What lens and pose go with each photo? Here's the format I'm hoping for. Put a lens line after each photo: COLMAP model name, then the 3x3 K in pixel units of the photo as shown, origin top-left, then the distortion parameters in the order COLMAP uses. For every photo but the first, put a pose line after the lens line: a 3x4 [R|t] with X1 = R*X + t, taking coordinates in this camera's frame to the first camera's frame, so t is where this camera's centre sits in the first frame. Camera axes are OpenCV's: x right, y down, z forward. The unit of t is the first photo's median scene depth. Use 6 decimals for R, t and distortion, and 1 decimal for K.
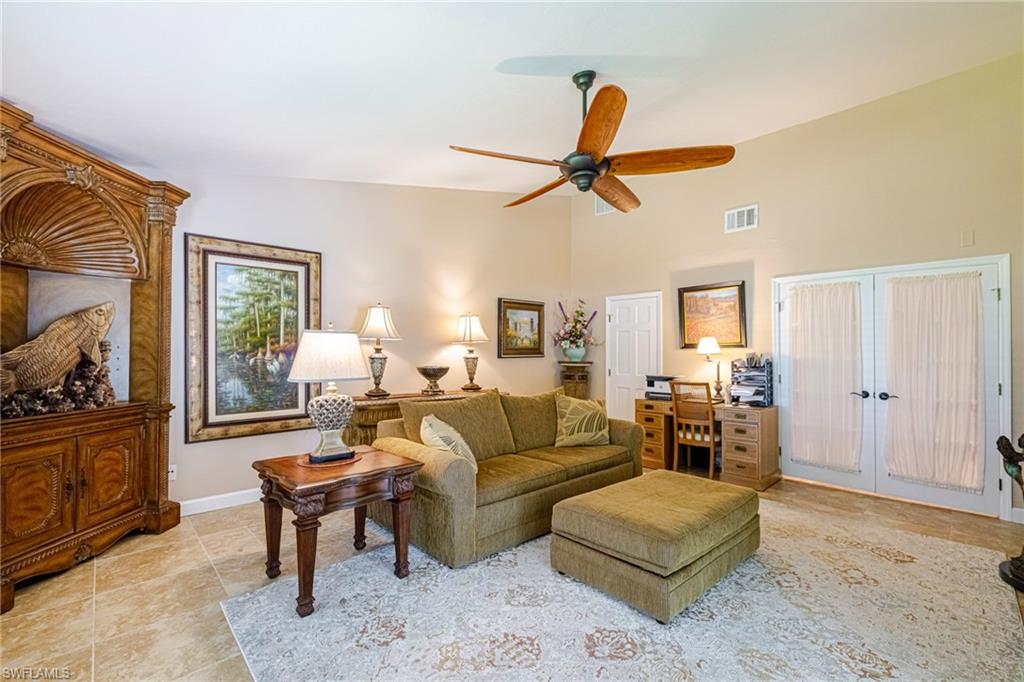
lens RADIAL K [[439.9, 0, 506.2], [0, 439.9, 358.8], [0, 0, 1]] dist [0.000413, -0.000450]
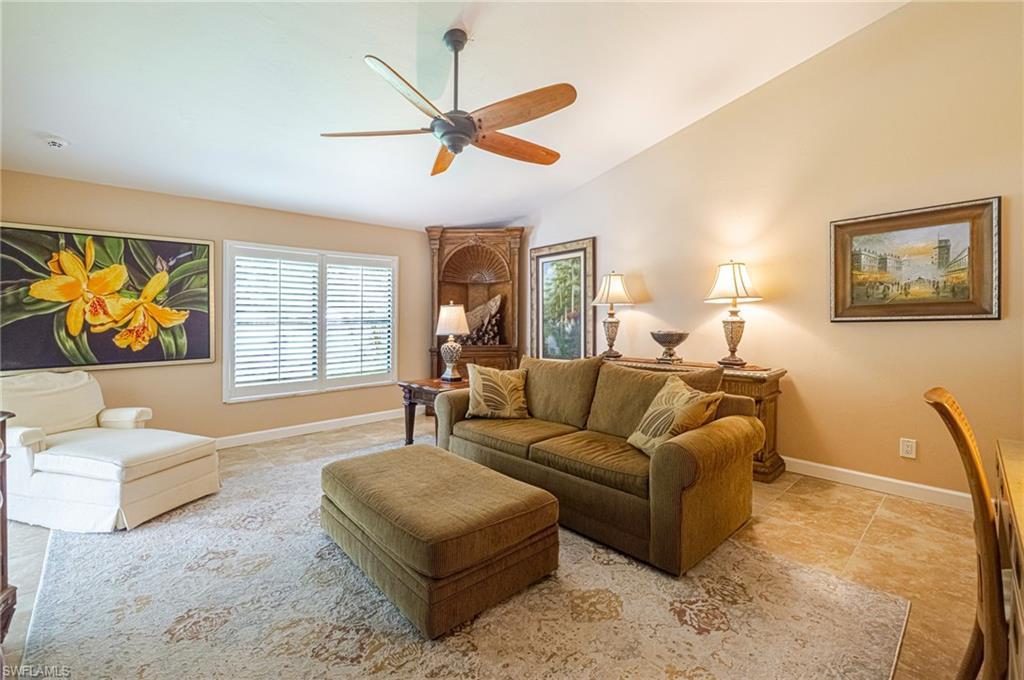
lens RADIAL K [[439.9, 0, 511.4], [0, 439.9, 329.2], [0, 0, 1]] dist [0.000413, -0.000450]
pose [[-0.013459, 0.013036, -0.999824, 0.870189], [-0.003203, 0.999909, 0.013080, 0.002405], [0.999904, 0.003378, -0.013416, 0.838546]]
